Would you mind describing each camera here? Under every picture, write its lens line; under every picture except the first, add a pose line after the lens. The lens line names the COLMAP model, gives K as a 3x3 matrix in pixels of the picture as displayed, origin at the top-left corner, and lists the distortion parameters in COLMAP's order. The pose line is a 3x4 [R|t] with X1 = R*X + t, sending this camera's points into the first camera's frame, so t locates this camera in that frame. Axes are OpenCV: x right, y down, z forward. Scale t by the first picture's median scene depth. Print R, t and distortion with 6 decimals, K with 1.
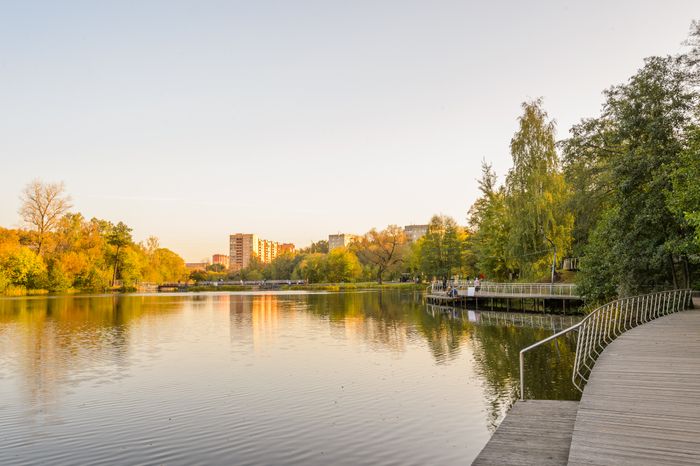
lens RADIAL K [[587.8, 0, 350.0], [0, 587.8, 233.0], [0, 0, 1]] dist [0.004986, 0.000458]
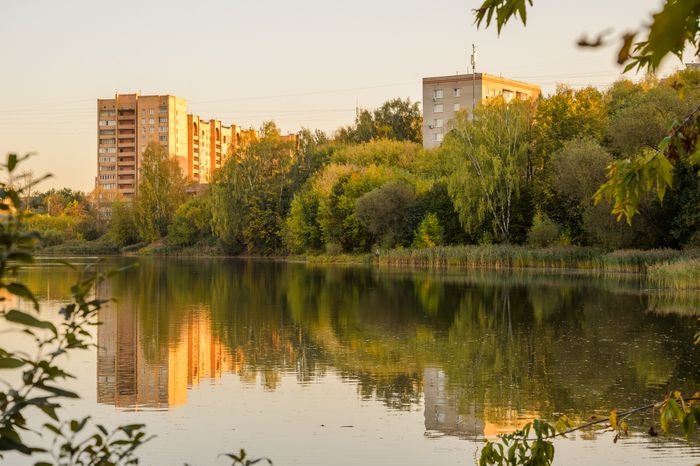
lens RADIAL K [[1267.1, 0, 350.0], [0, 1267.1, 233.0], [0, 0, 1]] dist [0.160920, 0.214696]
pose [[0.997980, 0.009687, -0.062781, -0.030974], [-0.005223, 0.997472, 0.070871, 0.032277], [0.063309, -0.070400, 0.995508, 0.397163]]
